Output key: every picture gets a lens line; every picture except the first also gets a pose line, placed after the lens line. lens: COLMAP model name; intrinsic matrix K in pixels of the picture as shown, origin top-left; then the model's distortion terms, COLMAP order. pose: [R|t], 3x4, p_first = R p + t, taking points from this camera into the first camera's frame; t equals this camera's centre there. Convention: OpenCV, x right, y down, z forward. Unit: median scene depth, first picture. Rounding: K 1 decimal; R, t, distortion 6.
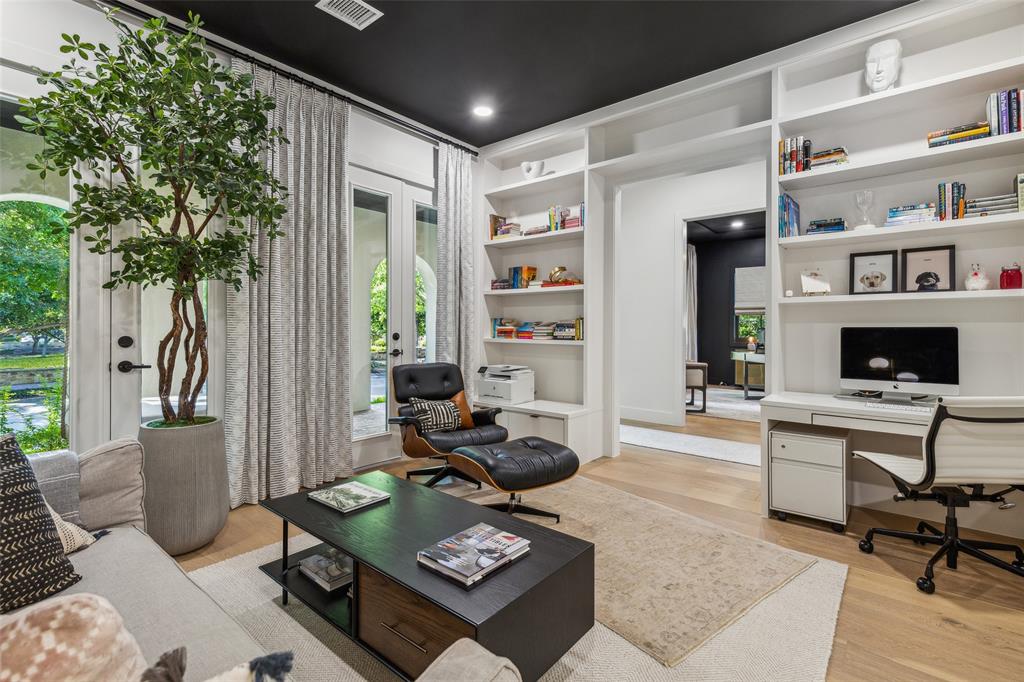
lens RADIAL K [[470.2, 0, 509.3], [0, 470.2, 335.0], [0, 0, 1]] dist [0.007085, -0.002427]
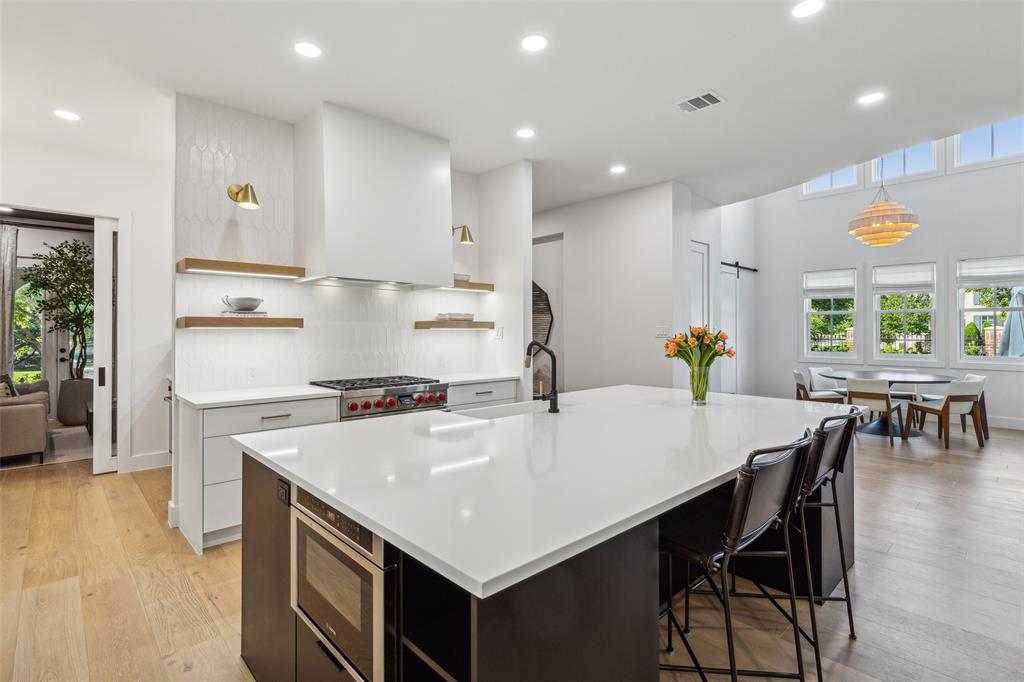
lens RADIAL K [[494.8, 0, 517.0], [0, 494.8, 325.5], [0, 0, 1]] dist [0.004243, -0.000432]
pose [[0.991949, -0.002386, -0.126612, 2.192601], [0.001234, 0.999957, -0.009180, -0.102297], [0.126629, 0.008950, 0.991910, -1.533202]]
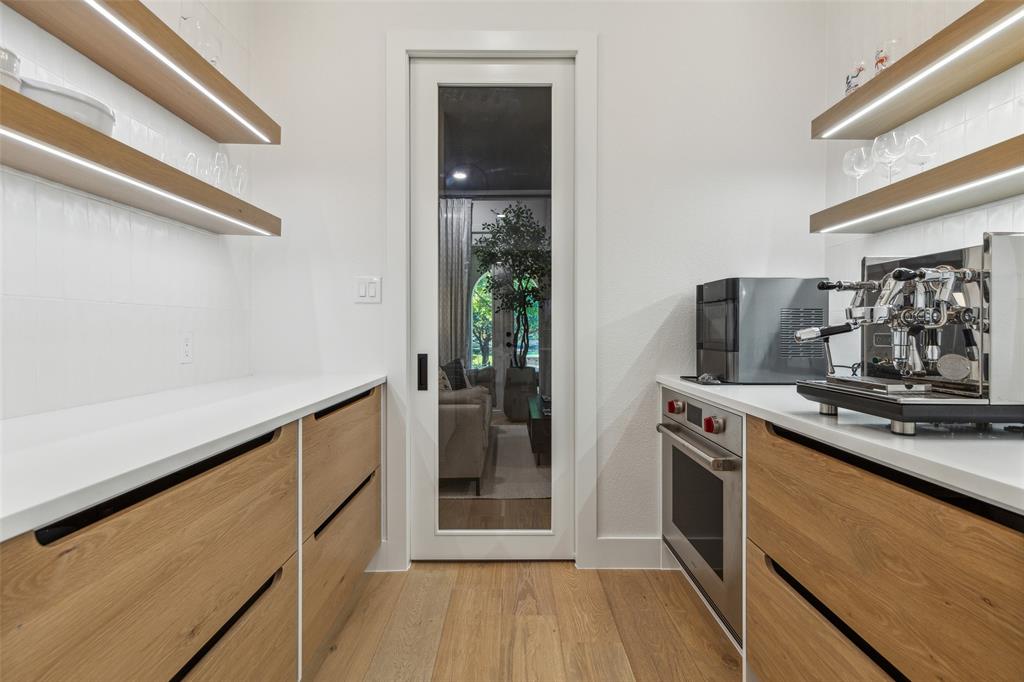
lens RADIAL K [[470.2, 0, 512.3], [0, 470.2, 334.3], [0, 0, 1]] dist [0.007085, -0.002427]
pose [[0.639020, 0.006264, -0.769164, 1.089538], [0.000450, 0.999964, 0.008518, -0.007872], [0.769190, -0.005789, 0.638994, -0.543332]]
